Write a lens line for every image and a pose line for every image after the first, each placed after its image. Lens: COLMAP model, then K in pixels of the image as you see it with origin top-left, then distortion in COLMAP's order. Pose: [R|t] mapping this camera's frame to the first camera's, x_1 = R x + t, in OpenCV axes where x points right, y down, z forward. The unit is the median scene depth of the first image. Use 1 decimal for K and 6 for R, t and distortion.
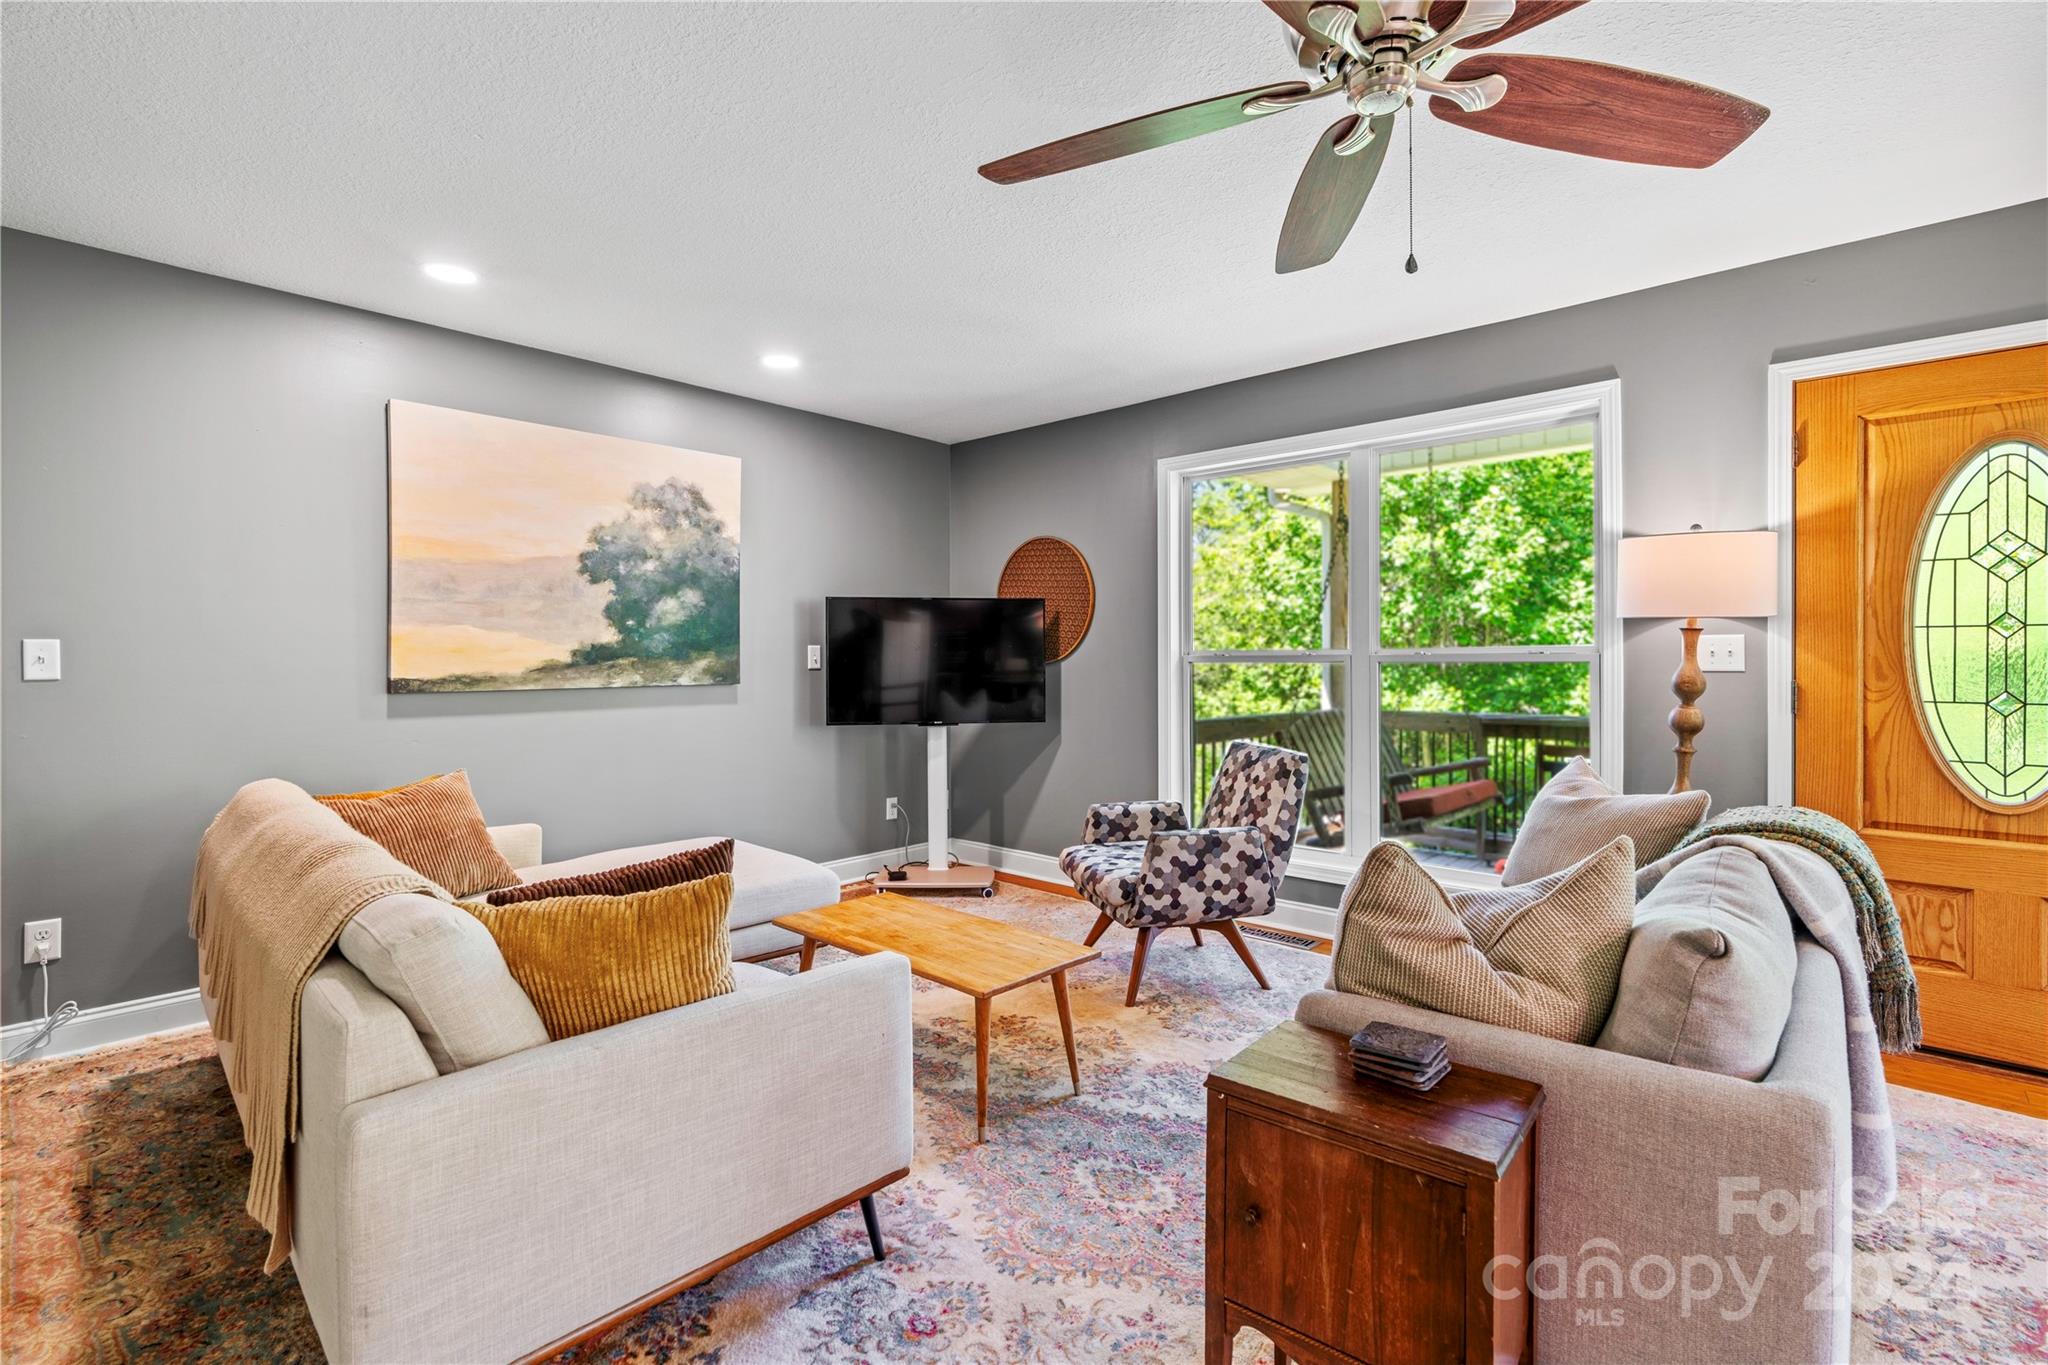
lens RADIAL K [[914.4, 0, 1031.3], [0, 914.4, 663.5], [0, 0, 1]] dist [-0.002215, 0.000624]
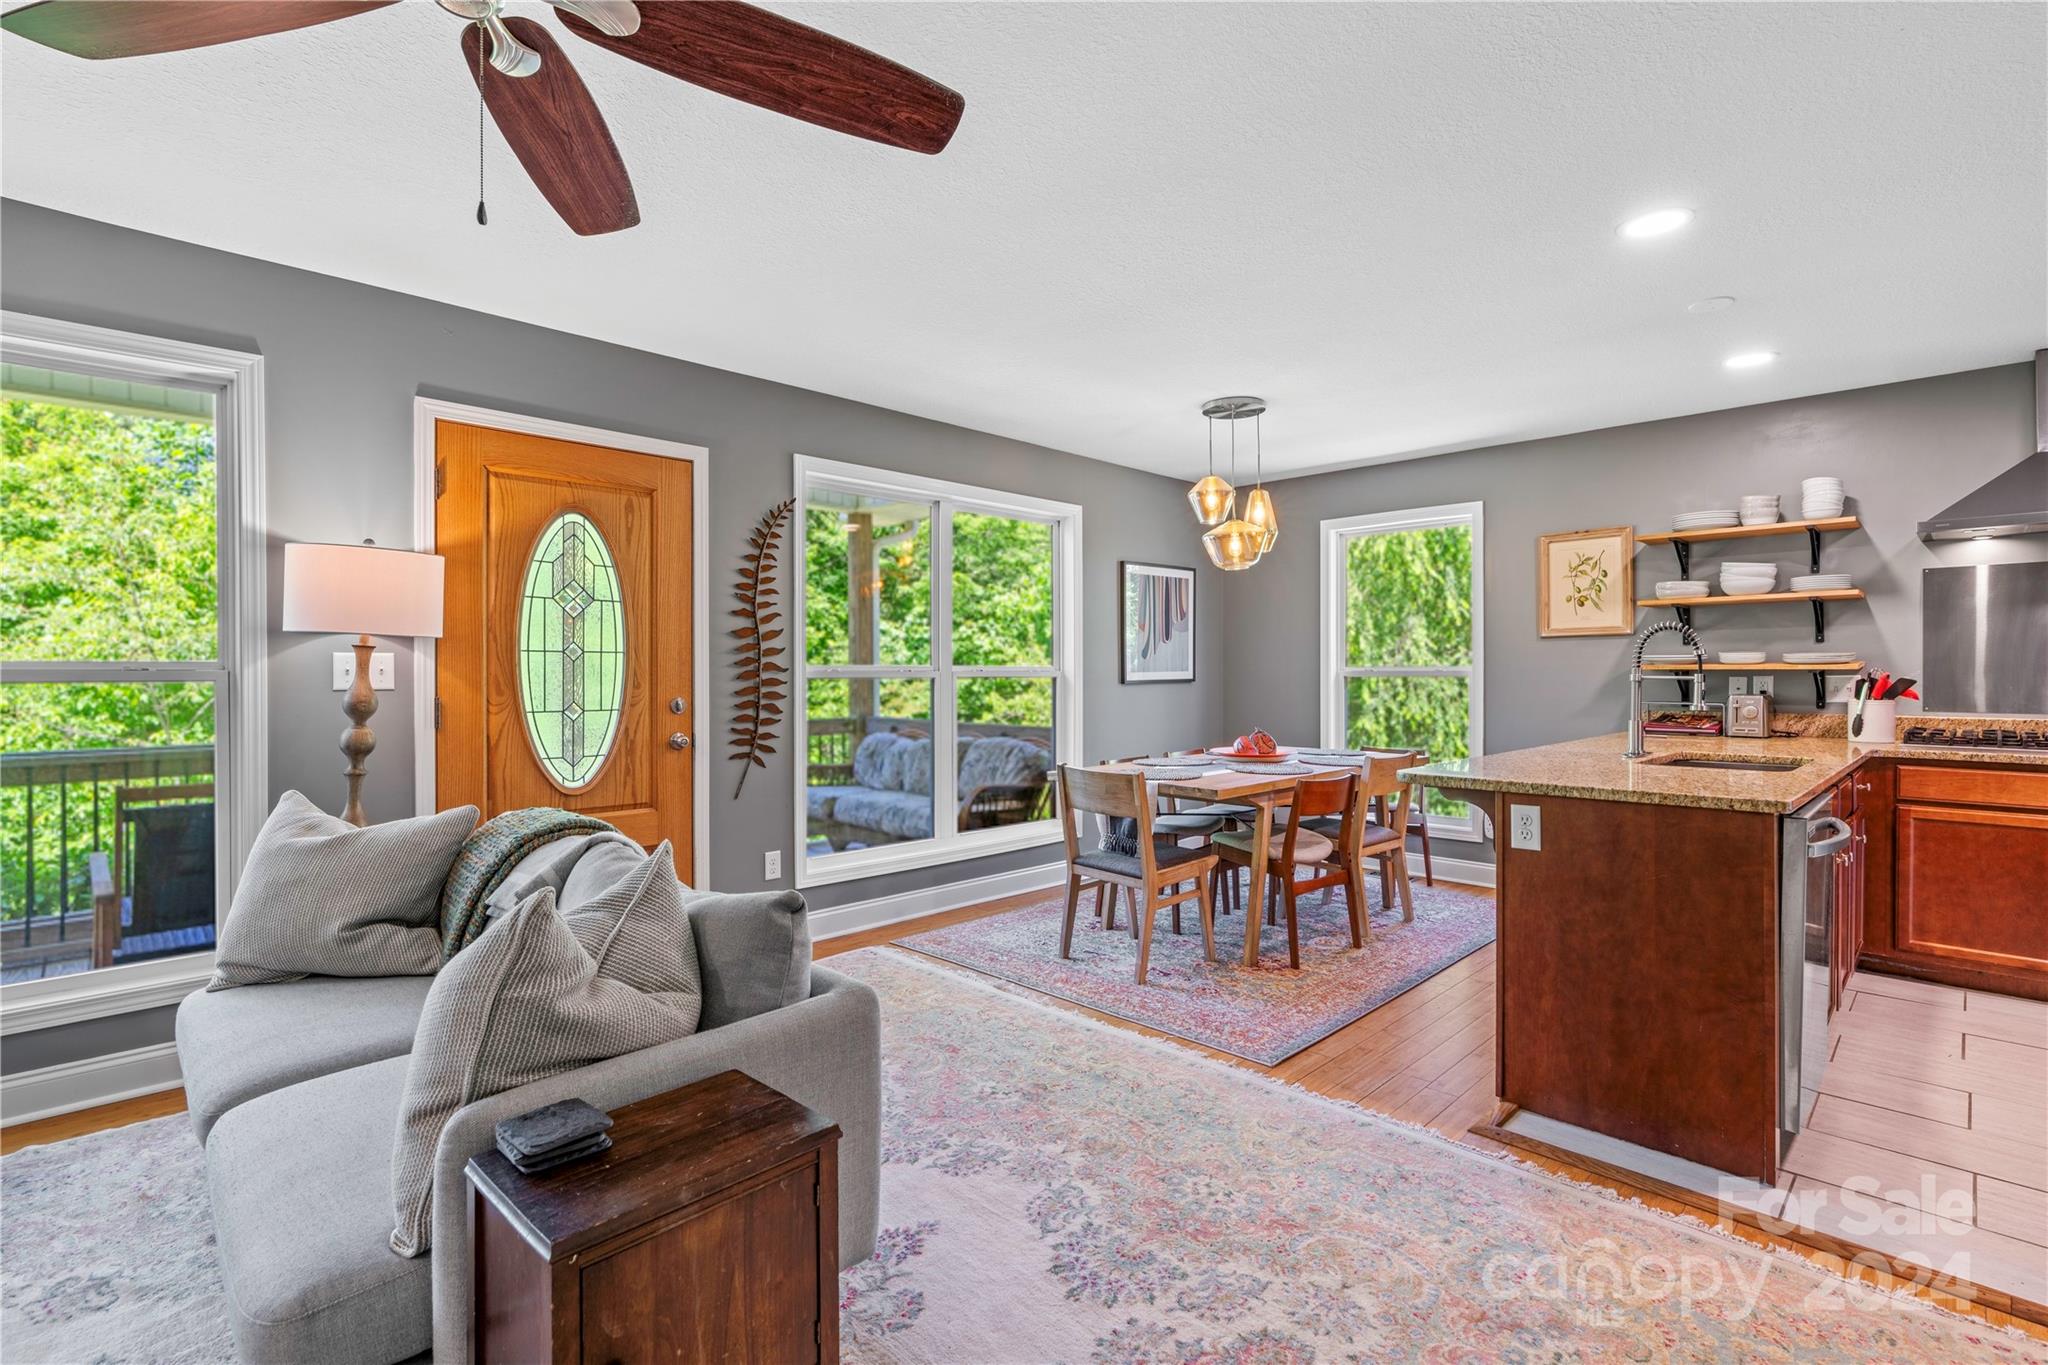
lens RADIAL K [[955.7, 0, 1014.5], [0, 955.7, 676.9], [0, 0, 1]] dist [-0.013245, 0.006000]
pose [[0.067898, -0.001621, 0.997691, -0.231257], [0.004595, 0.999989, 0.001312, -0.003627], [-0.997682, 0.004495, 0.067905, 0.242586]]
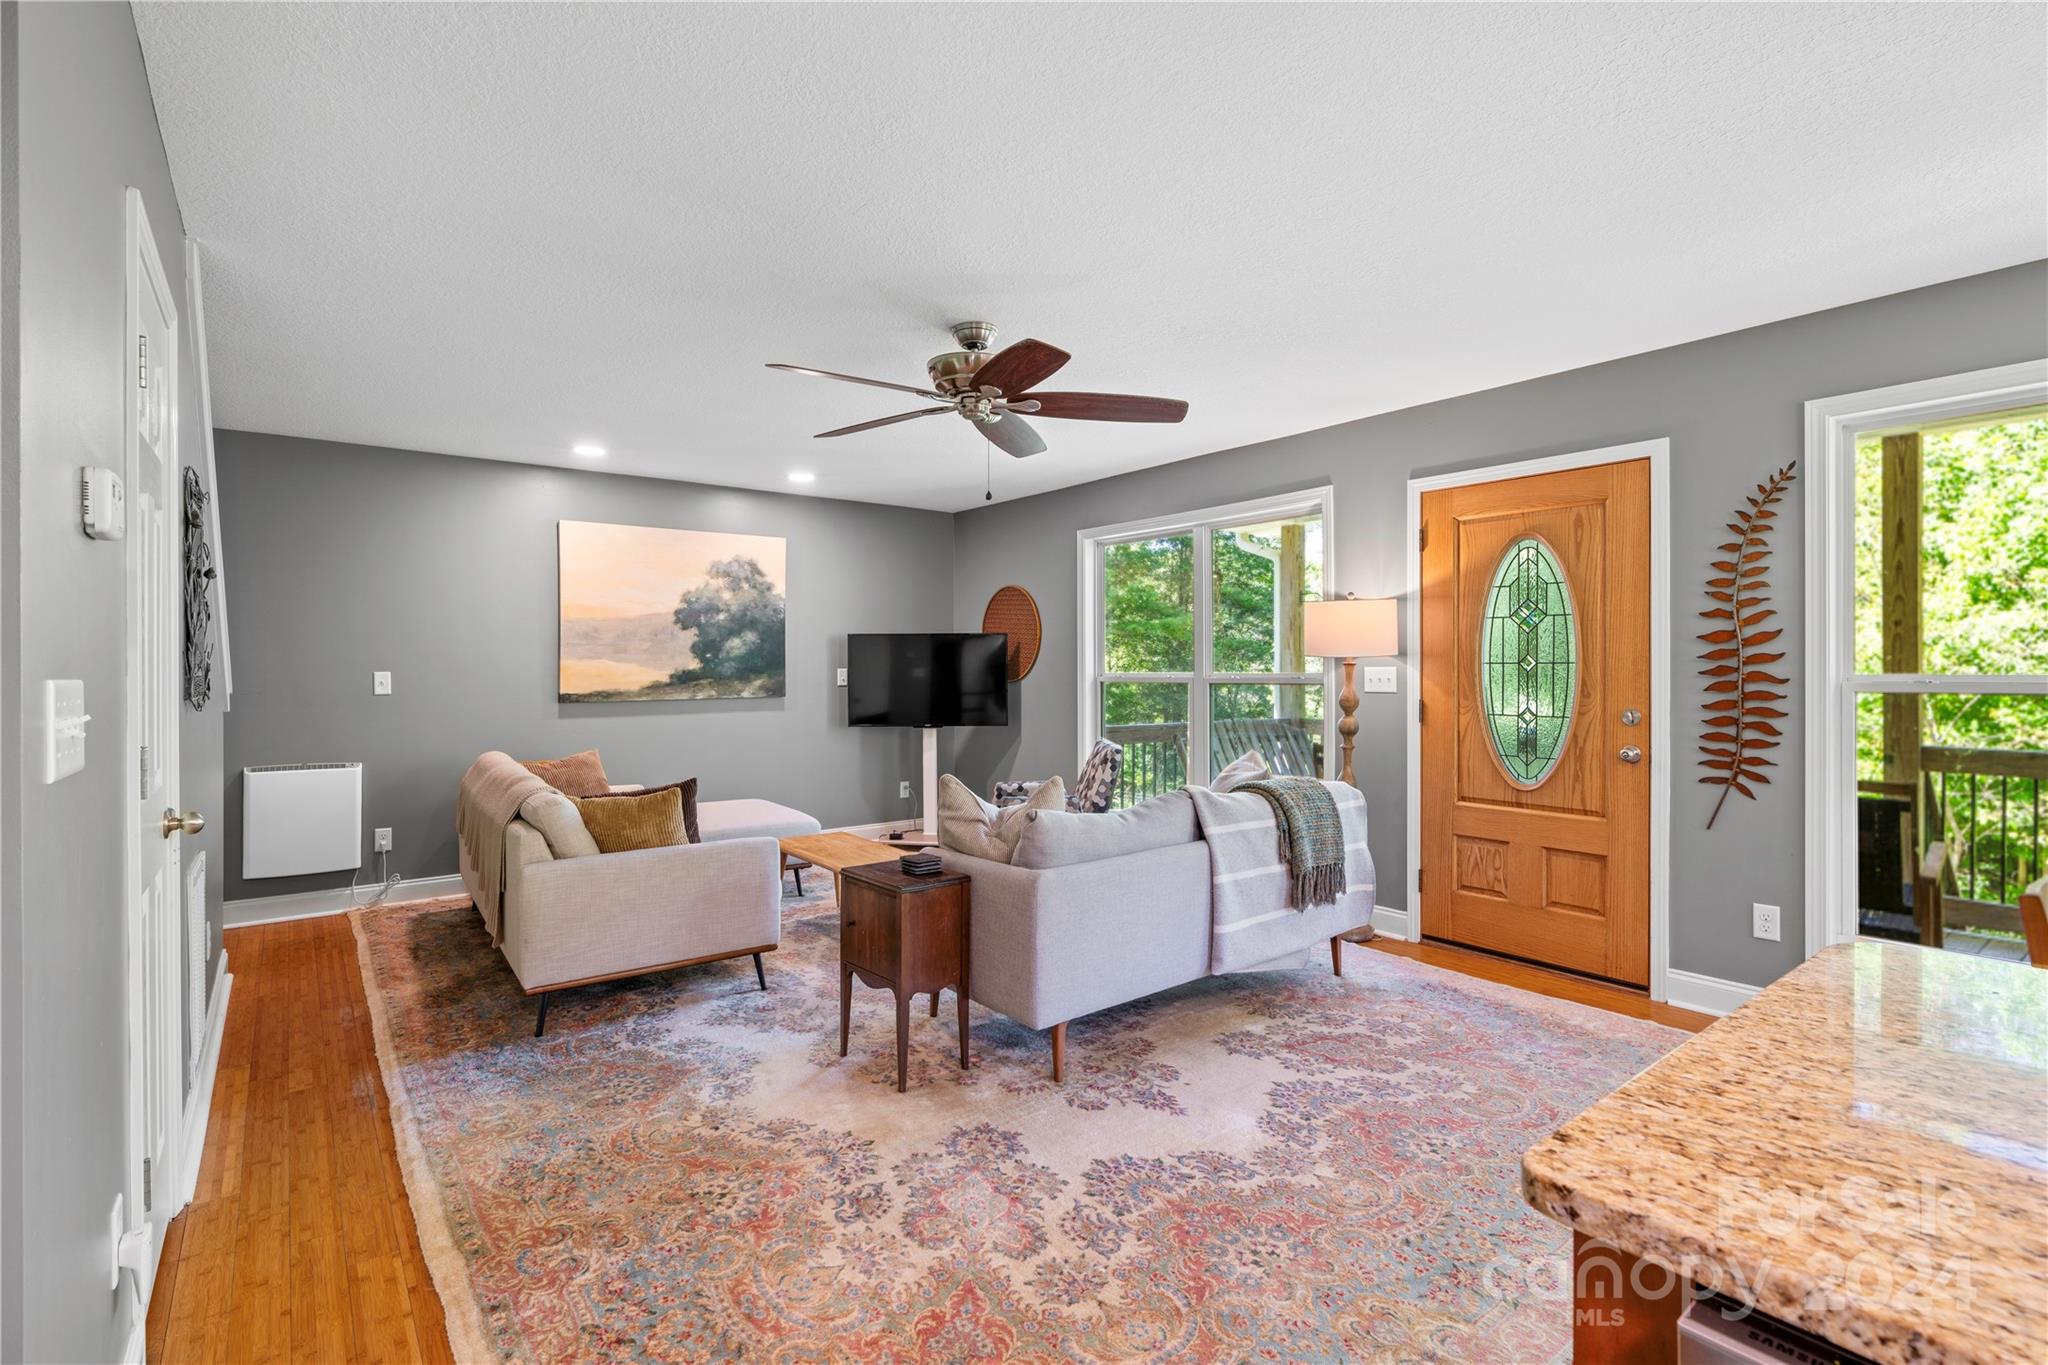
lens RADIAL K [[940.2, 0, 1017.8], [0, 940.2, 668.4], [0, 0, 1]] dist [-0.003314, 0.001023]
pose [[0.982609, -0.001898, -0.185676, 0.477094], [0.001409, 0.999995, -0.002767, -0.026577], [0.185680, 0.002457, 0.982607, -0.571406]]
